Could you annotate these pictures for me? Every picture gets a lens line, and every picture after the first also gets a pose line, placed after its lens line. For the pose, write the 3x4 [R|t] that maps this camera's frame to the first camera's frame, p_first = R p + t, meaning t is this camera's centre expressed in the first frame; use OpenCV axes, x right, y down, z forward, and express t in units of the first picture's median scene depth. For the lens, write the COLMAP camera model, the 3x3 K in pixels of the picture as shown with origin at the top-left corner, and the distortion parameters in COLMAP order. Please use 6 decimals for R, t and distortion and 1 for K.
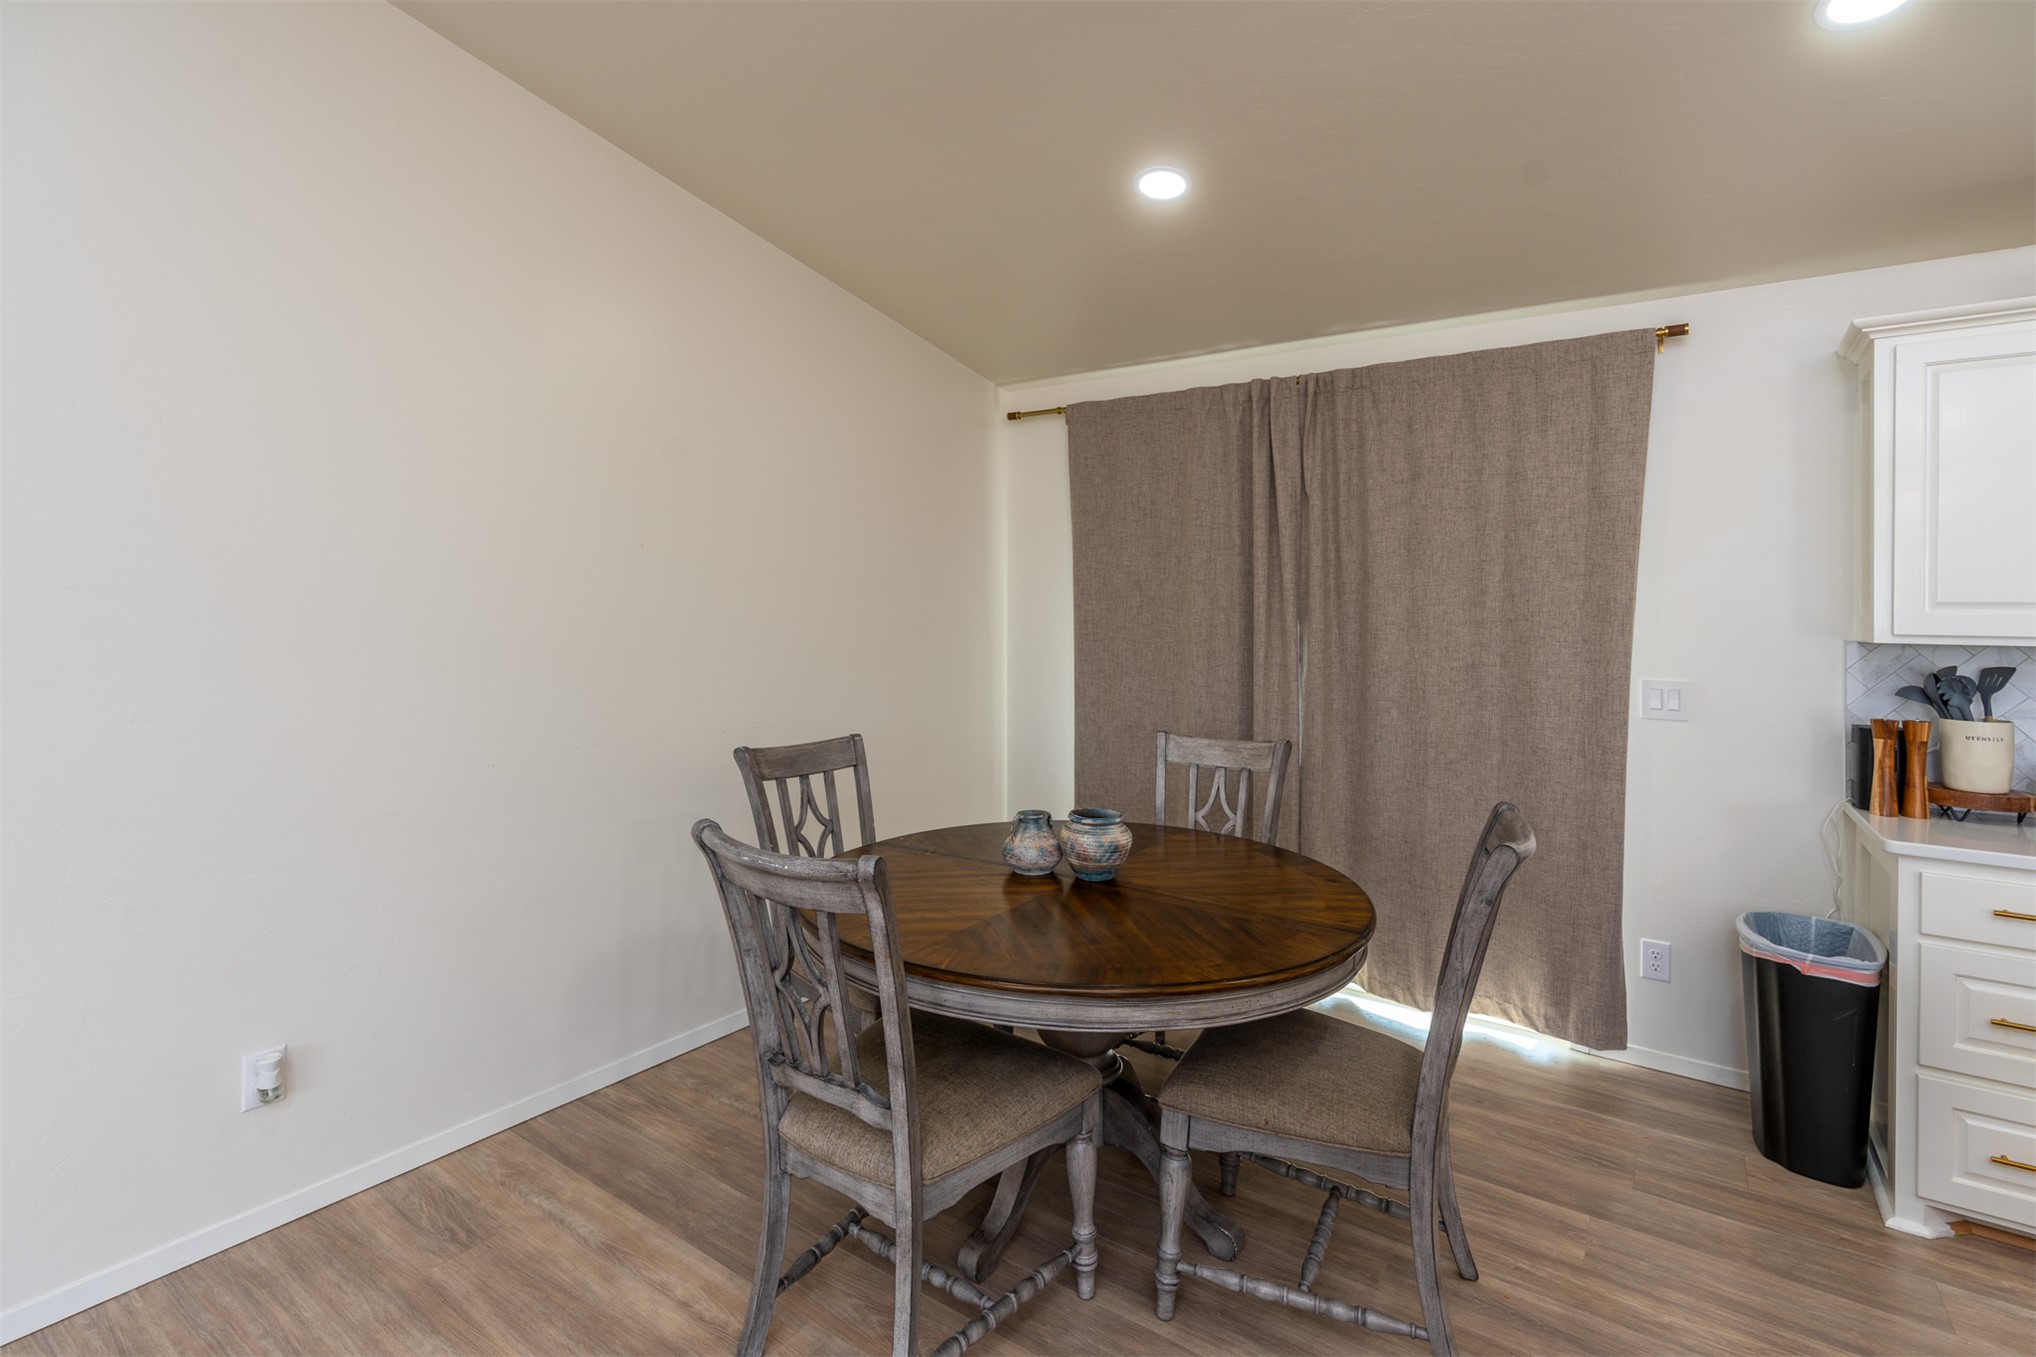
lens RADIAL K [[948.8, 0, 1012.5], [0, 948.8, 634.0], [0, 0, 1]] dist [-0.008662, -0.000583]
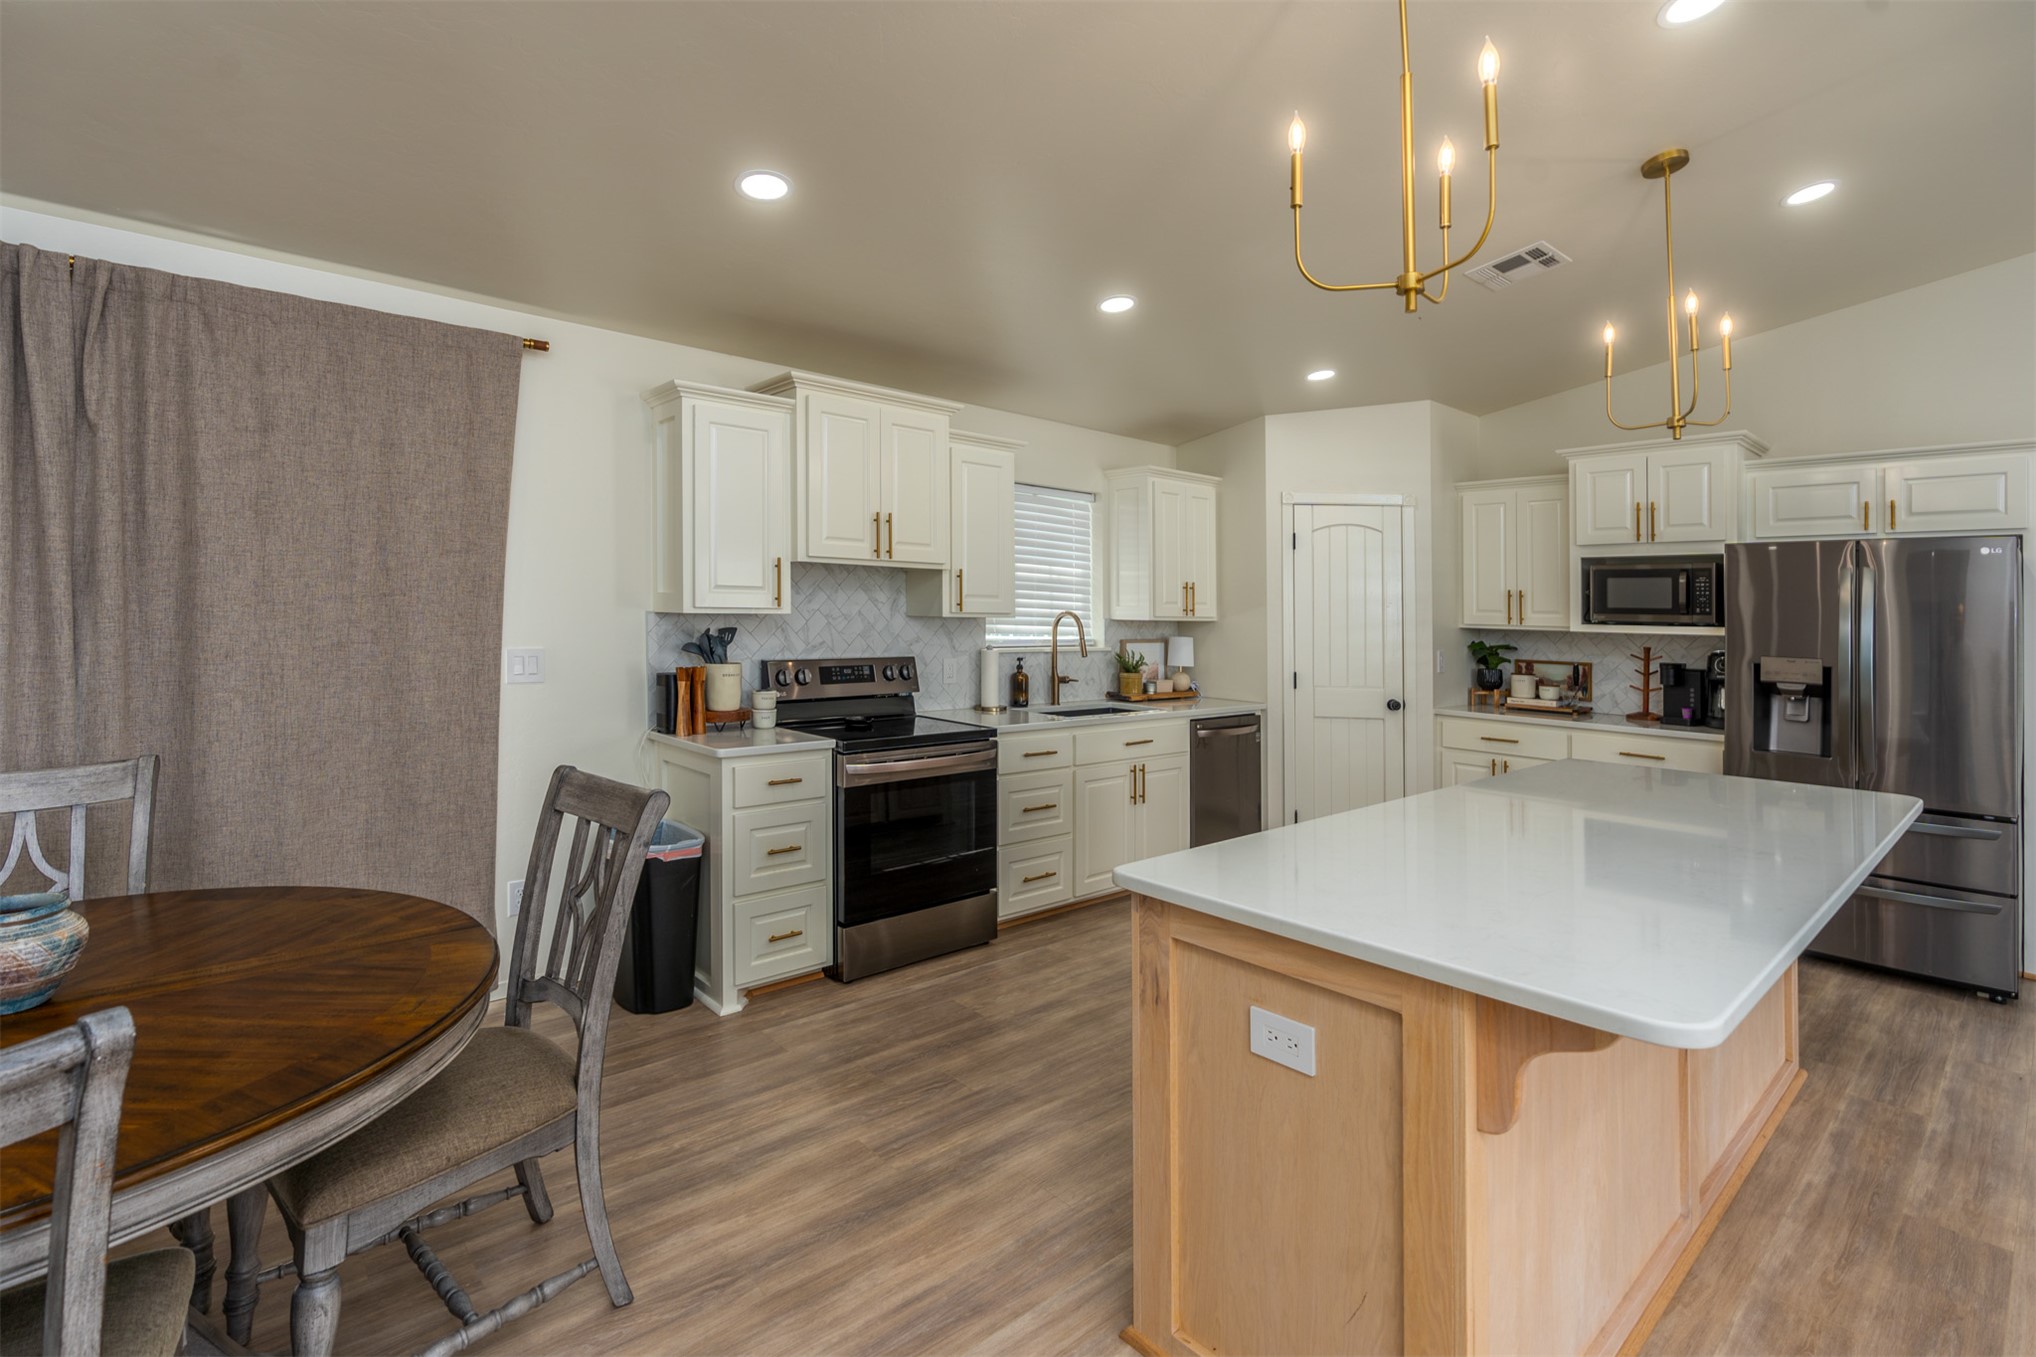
lens RADIAL K [[948.8, 0, 1021.1], [0, 948.8, 604.3], [0, 0, 1]] dist [-0.008662, -0.000583]
pose [[0.224037, -0.006406, 0.974559, -0.273070], [0.006973, 0.999963, 0.004970, -0.005542], [-0.974556, 0.005682, 0.224074, 0.155303]]
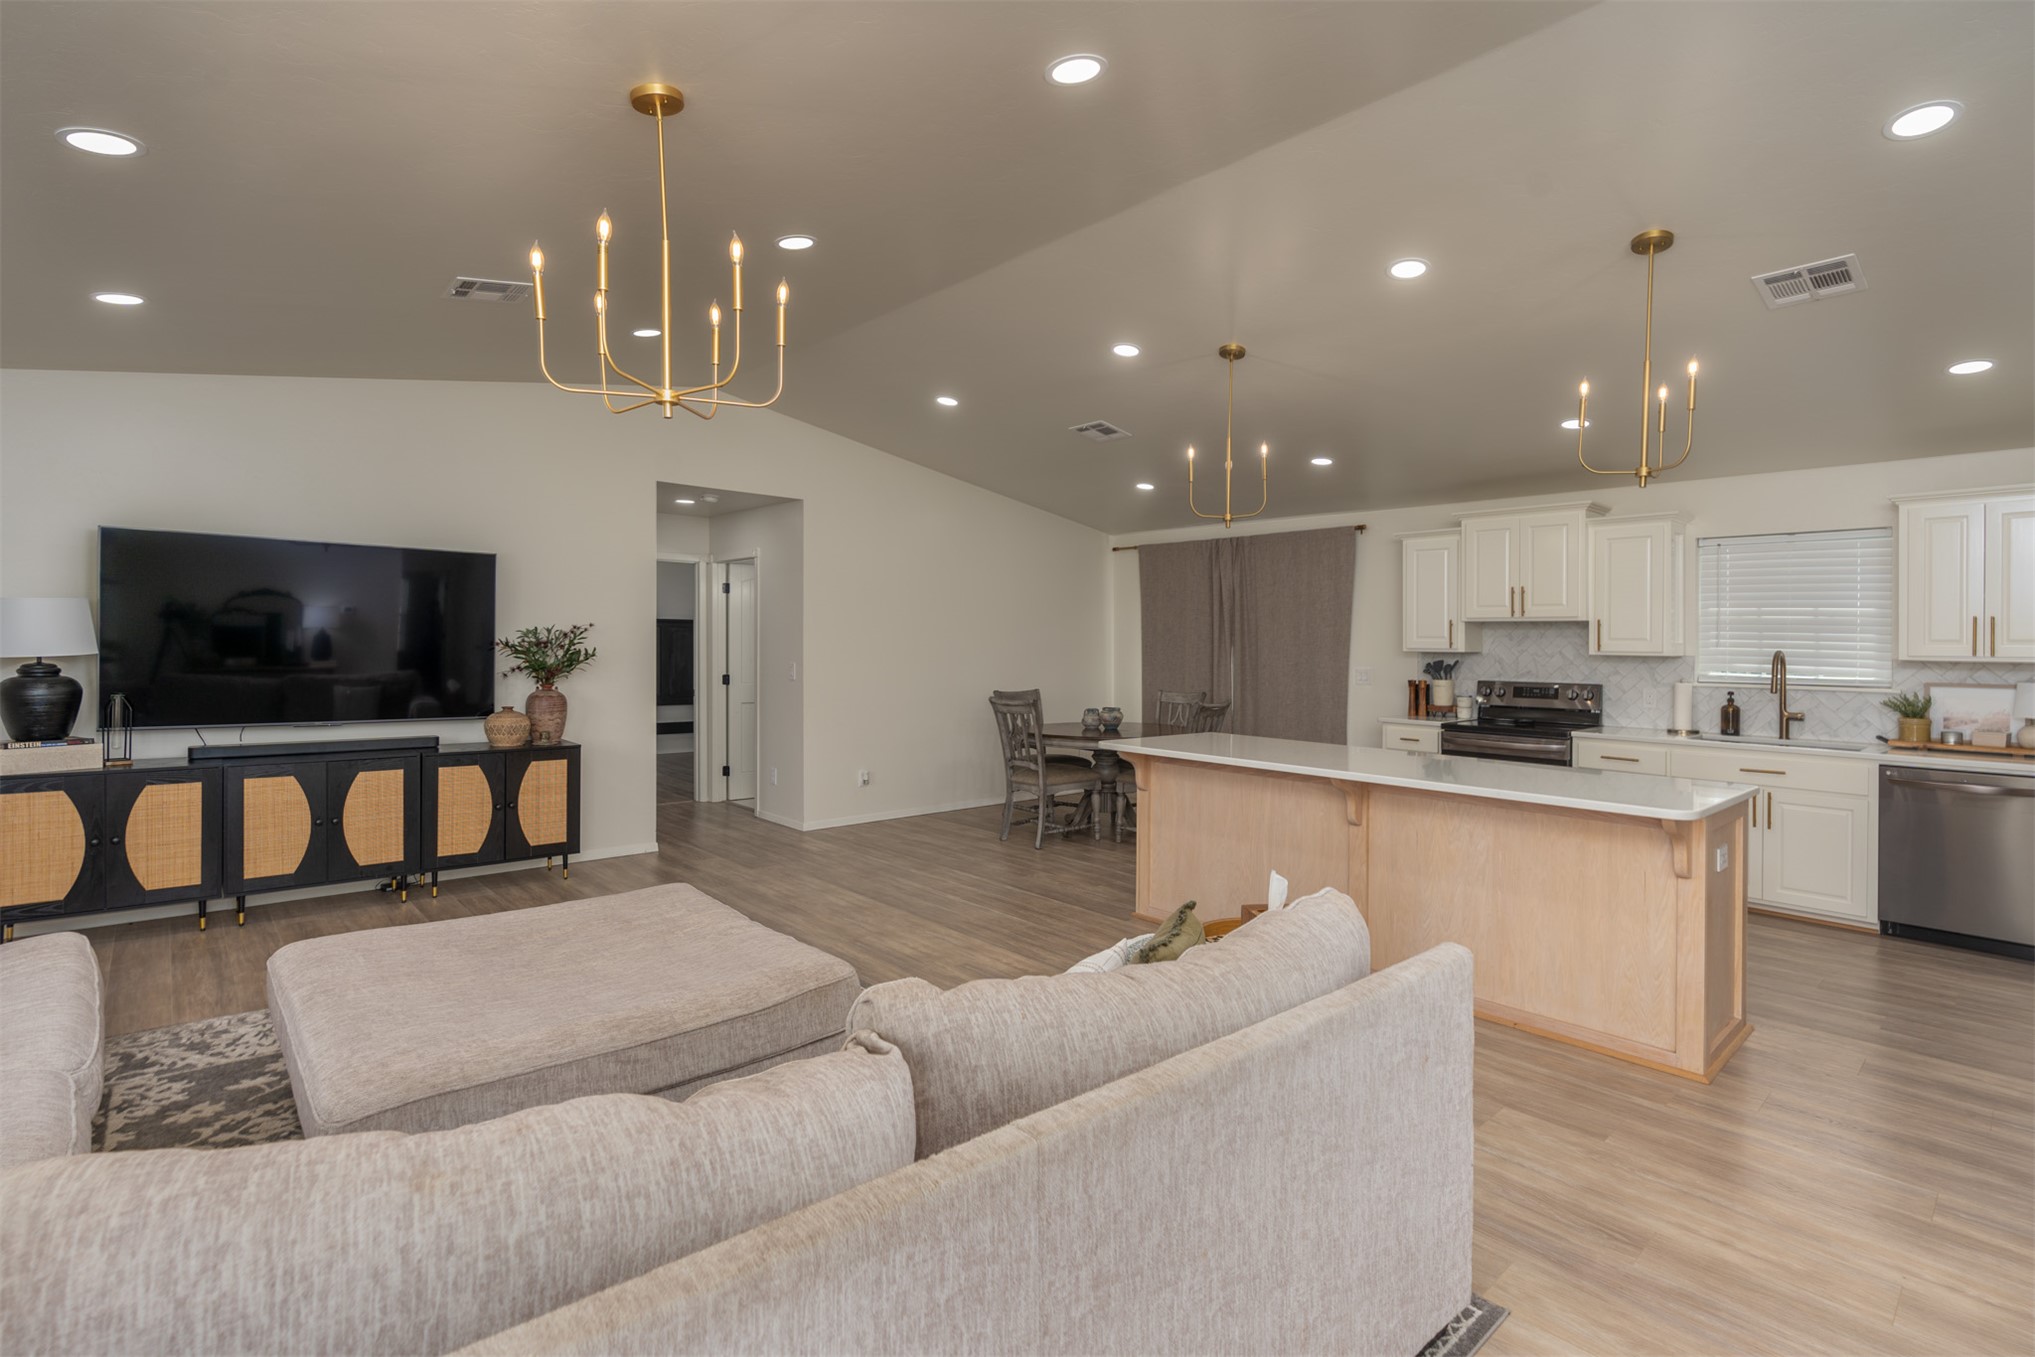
lens RADIAL K [[948.4, 0, 1041.7], [0, 948.4, 656.3], [0, 0, 1]] dist [-0.008662, -0.000583]
pose [[0.981902, -0.002542, -0.189373, 0.327482], [0.000141, 0.999919, -0.012690, 0.046869], [0.189390, 0.012434, 0.981823, -1.491042]]
